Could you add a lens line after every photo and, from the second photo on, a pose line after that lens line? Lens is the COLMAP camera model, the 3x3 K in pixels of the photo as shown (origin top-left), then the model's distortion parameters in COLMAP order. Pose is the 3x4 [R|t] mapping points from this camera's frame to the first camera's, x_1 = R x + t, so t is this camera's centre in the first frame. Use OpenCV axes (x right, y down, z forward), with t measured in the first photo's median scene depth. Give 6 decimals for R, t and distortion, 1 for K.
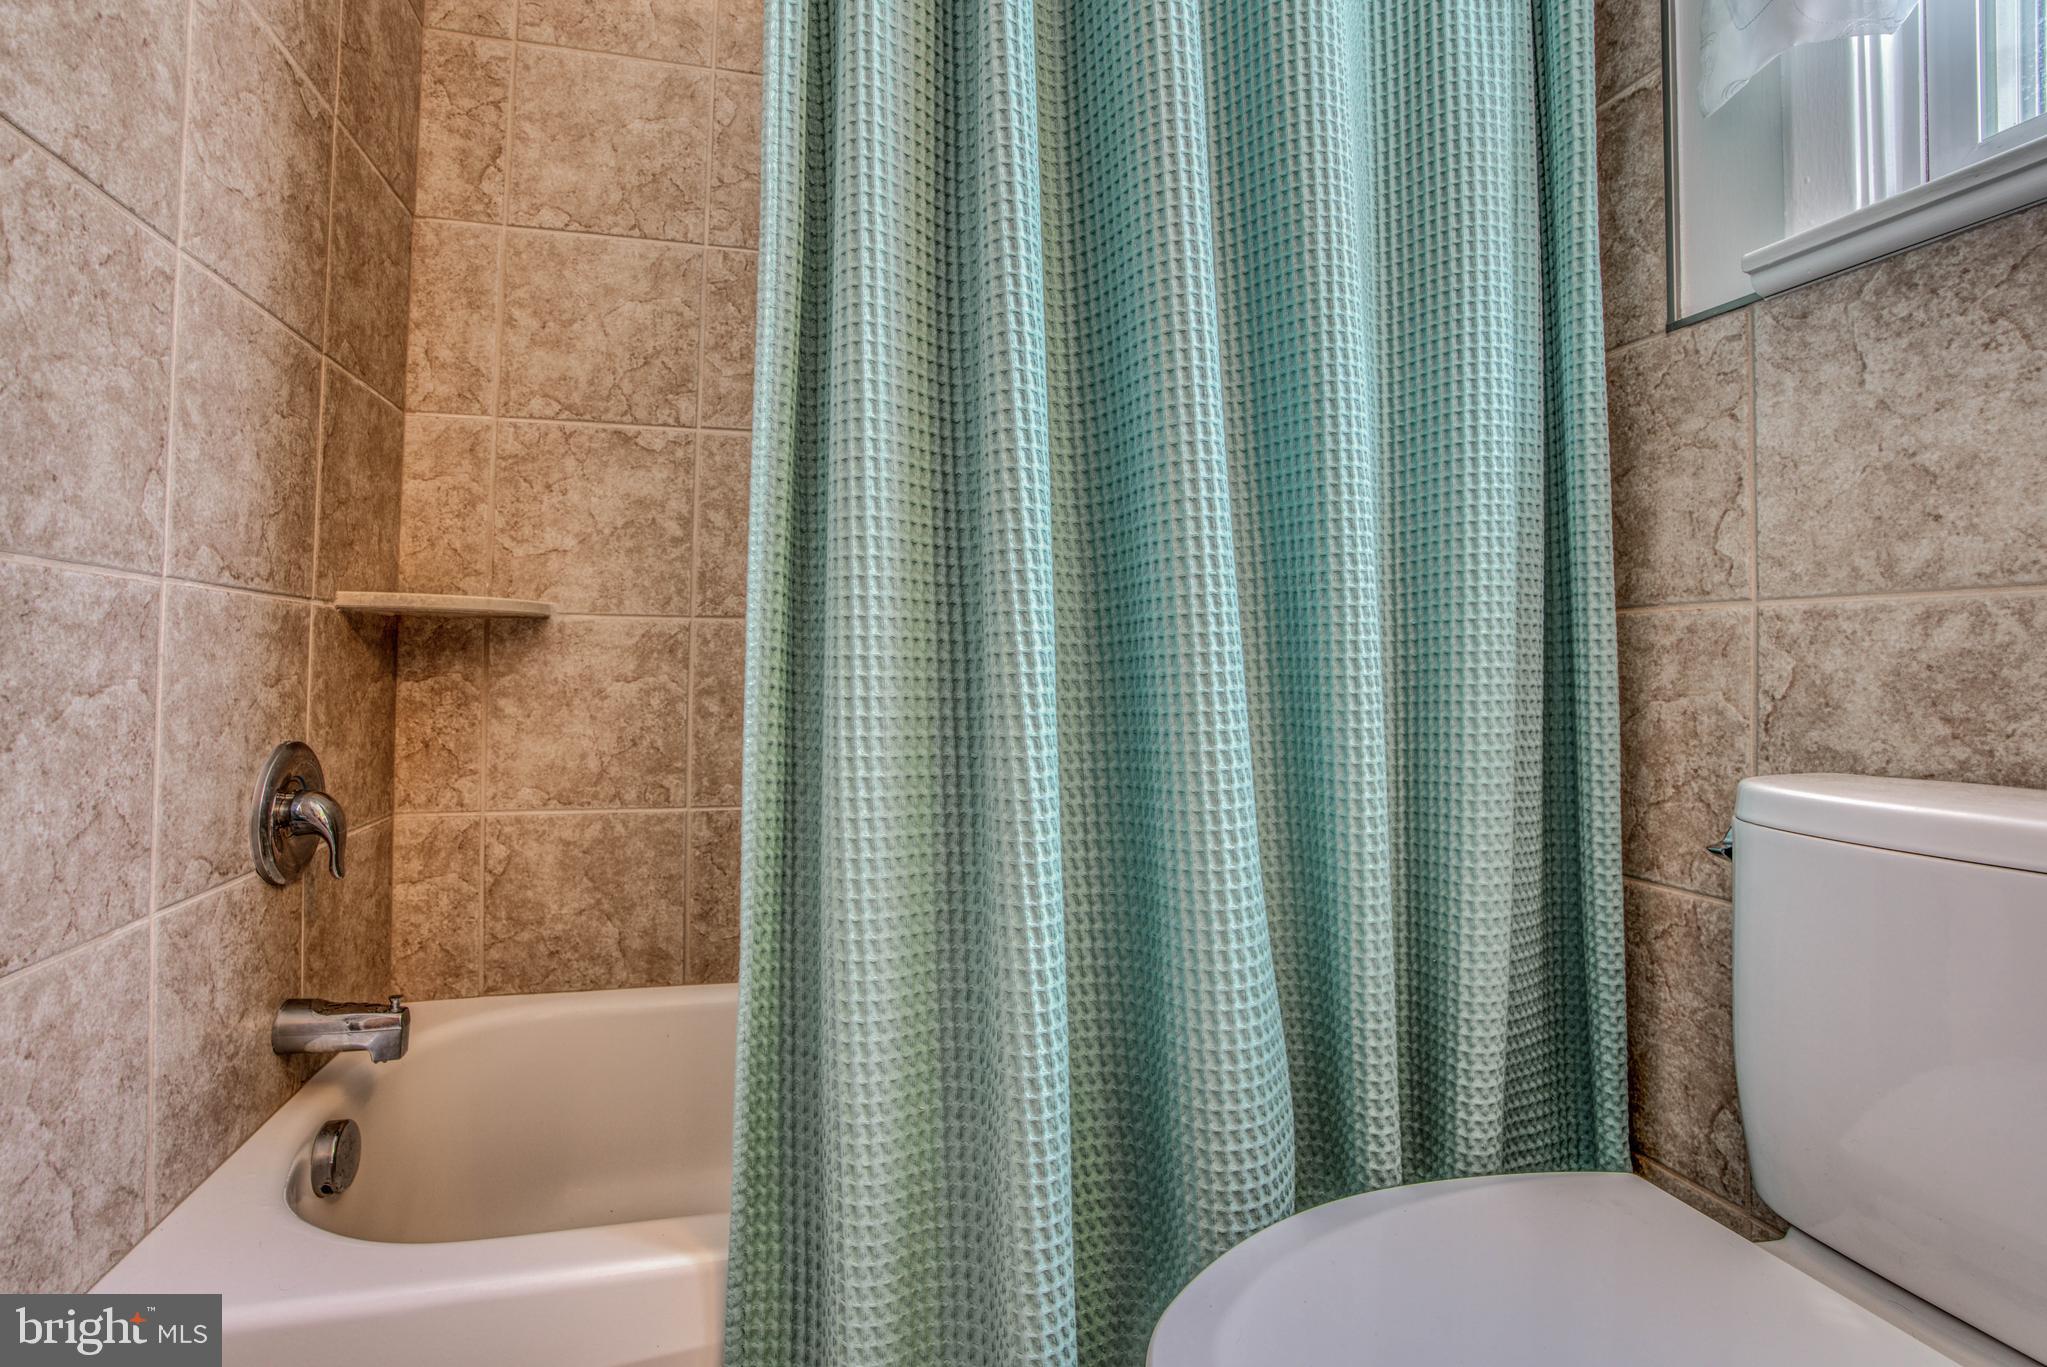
lens RADIAL K [[947.1, 0, 1014.1], [0, 947.1, 663.1], [0, 0, 1]] dist [-0.067322, 0.022976]
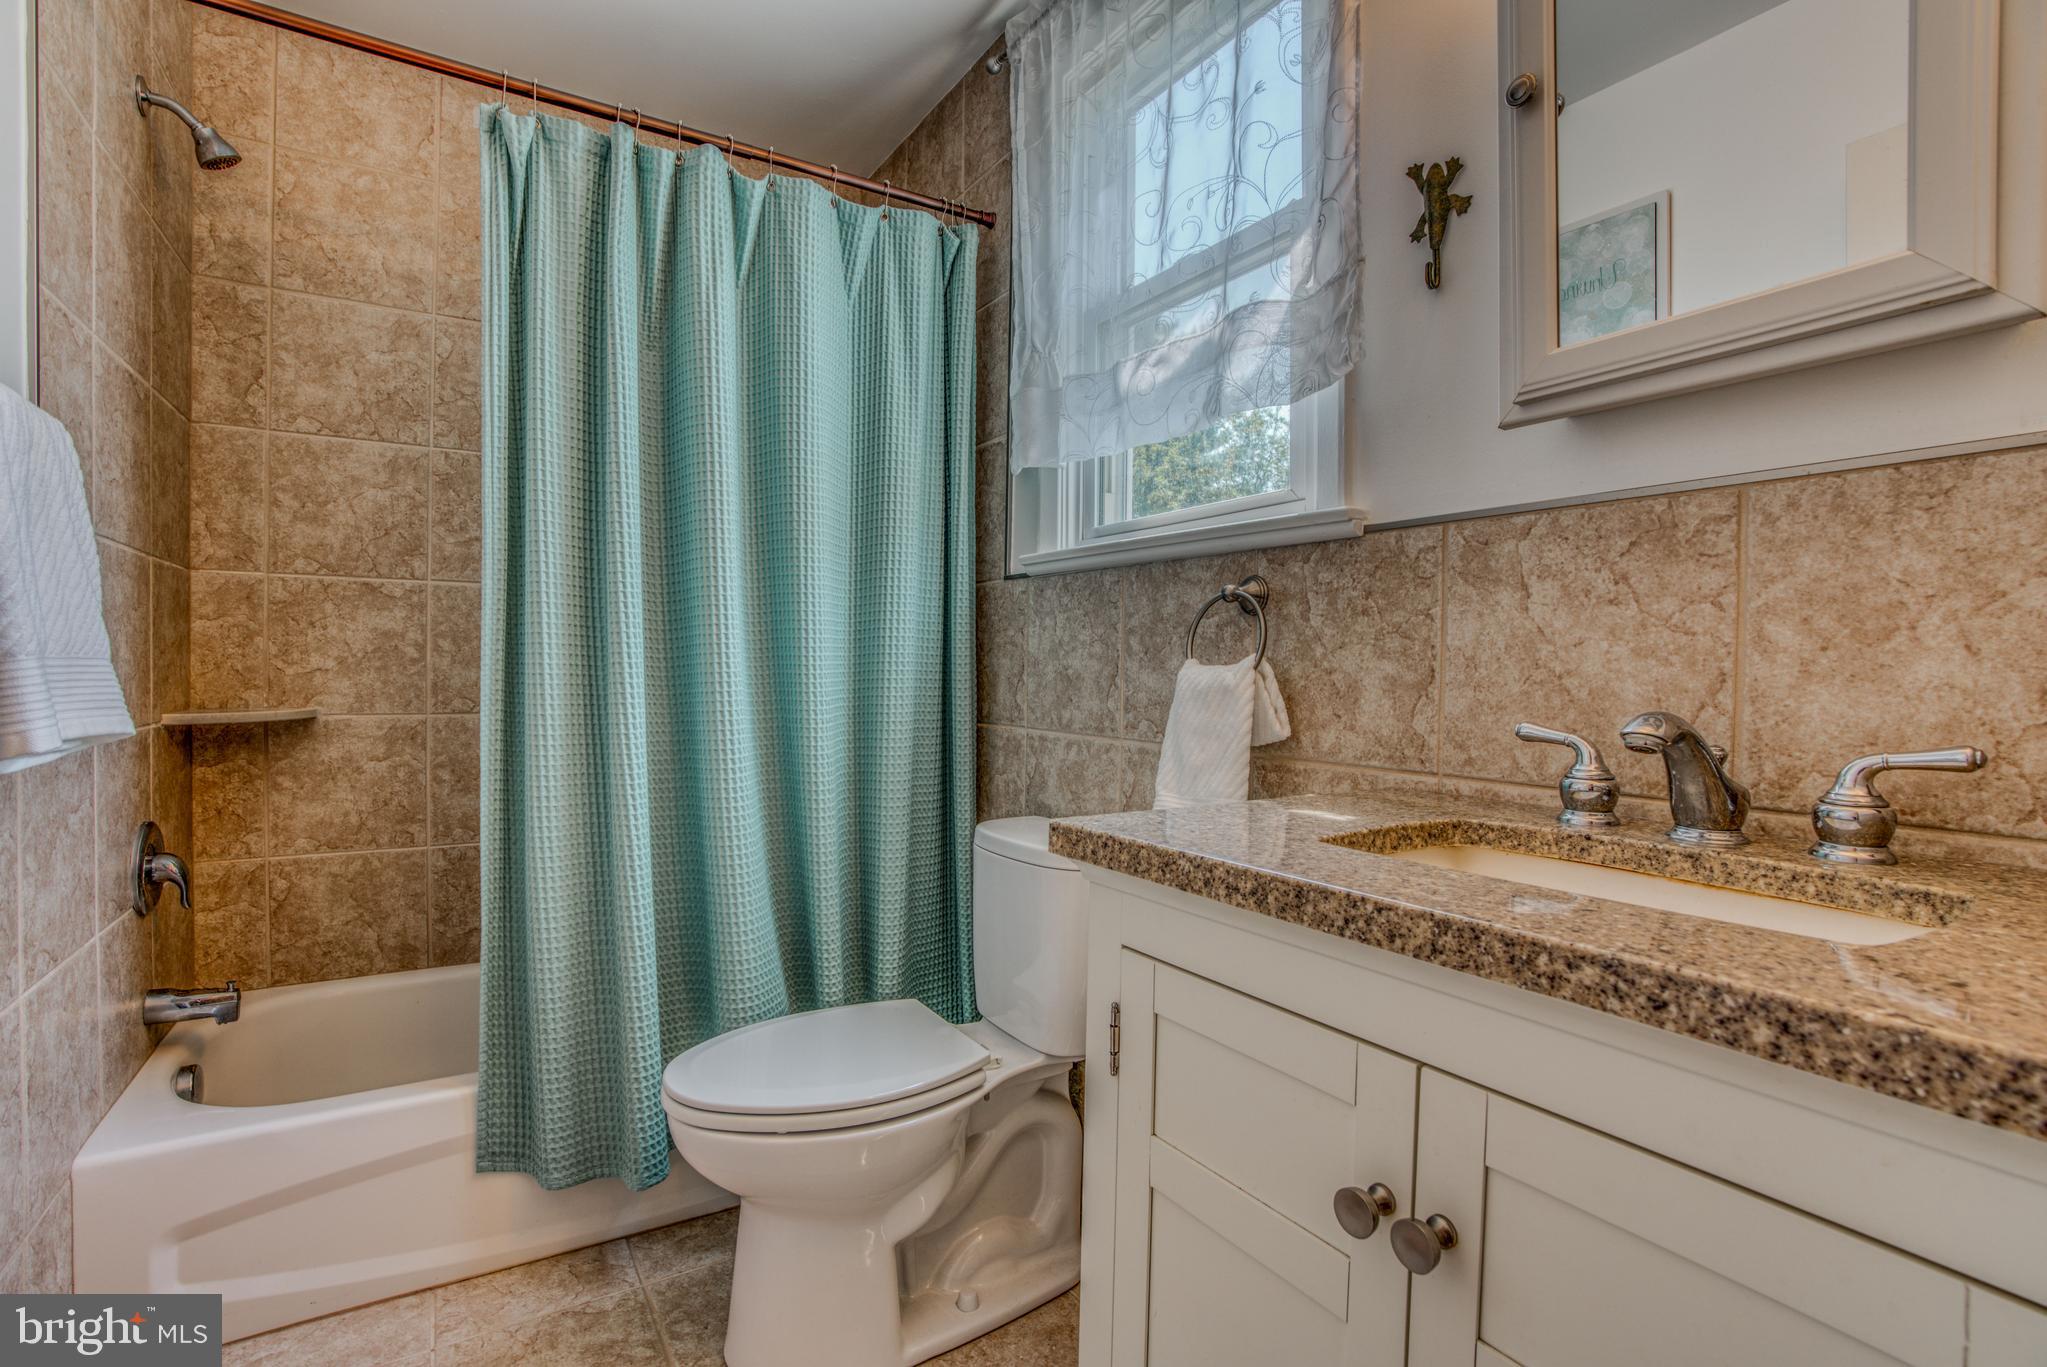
lens RADIAL K [[947.1, 0, 1026.6], [0, 947.1, 699.3], [0, 0, 1]] dist [-0.067322, 0.022976]
pose [[0.959521, -0.008436, 0.281512, 0.144000], [-0.003308, 0.999145, 0.041214, -0.139050], [-0.281619, -0.040477, 0.958672, -0.637494]]
